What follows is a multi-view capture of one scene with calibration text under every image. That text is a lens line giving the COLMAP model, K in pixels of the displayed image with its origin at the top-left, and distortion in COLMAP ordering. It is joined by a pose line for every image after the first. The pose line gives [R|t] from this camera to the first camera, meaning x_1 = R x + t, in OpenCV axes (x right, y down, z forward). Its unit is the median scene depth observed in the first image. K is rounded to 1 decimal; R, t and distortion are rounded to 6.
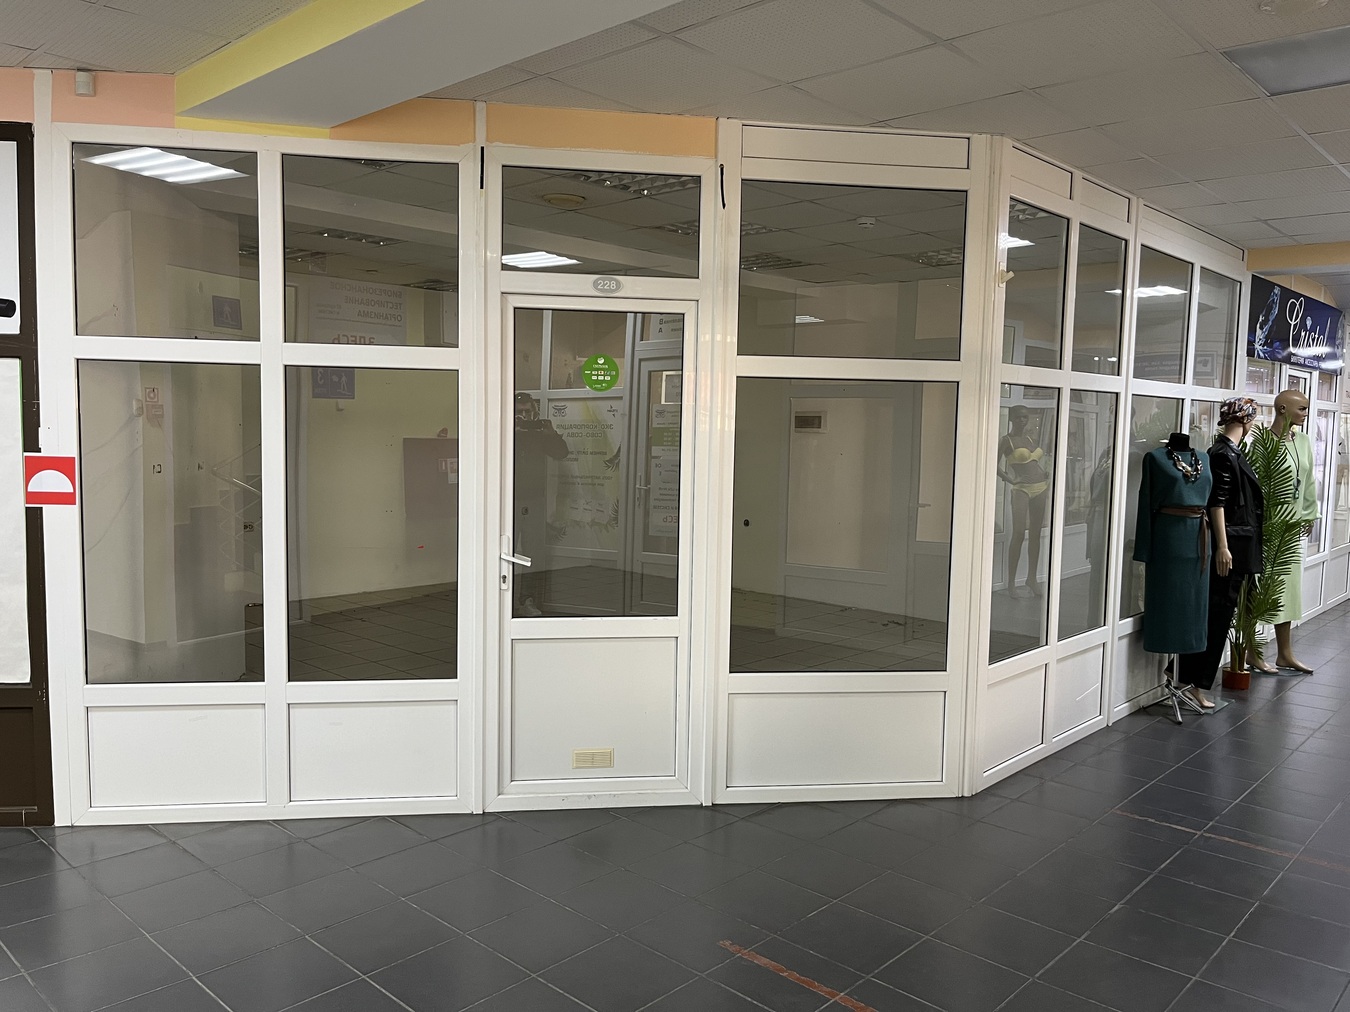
lens RADIAL K [[1042.3, 0, 672.7], [0, 1042.3, 508.0], [0, 0, 1]] dist [0.076043, -0.109898]
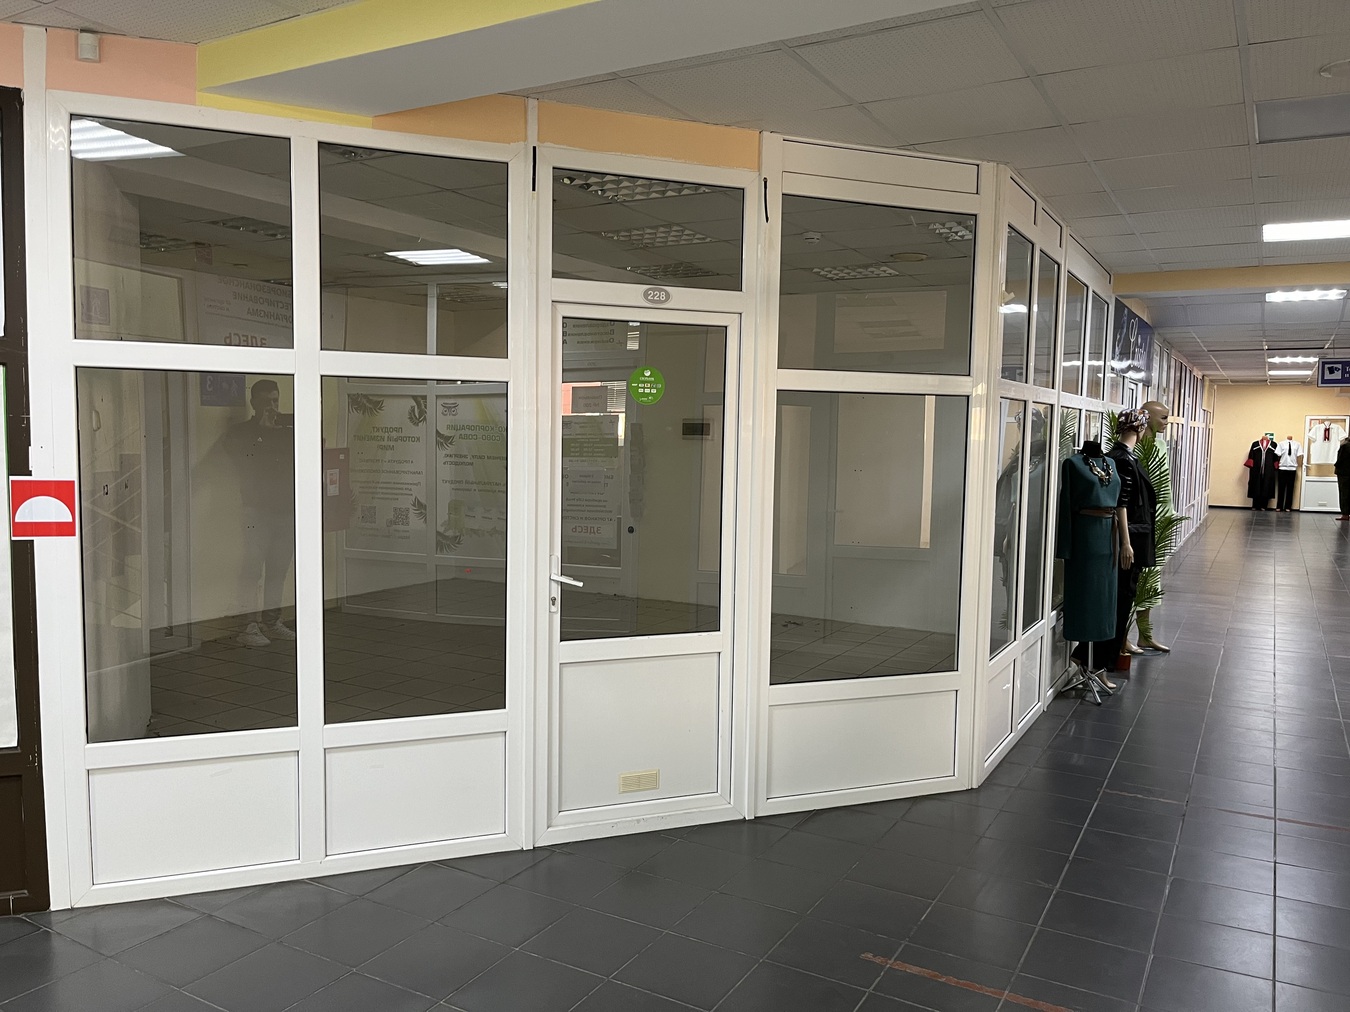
lens RADIAL K [[1039.7, 0, 672.2], [0, 1039.7, 512.7], [0, 0, 1]] dist [0.073271, -0.108059]
pose [[0.972133, -0.021482, 0.233443, -0.277486], [0.020631, 0.999769, 0.006090, -0.016350], [-0.233520, -0.001104, 0.972351, 0.050721]]
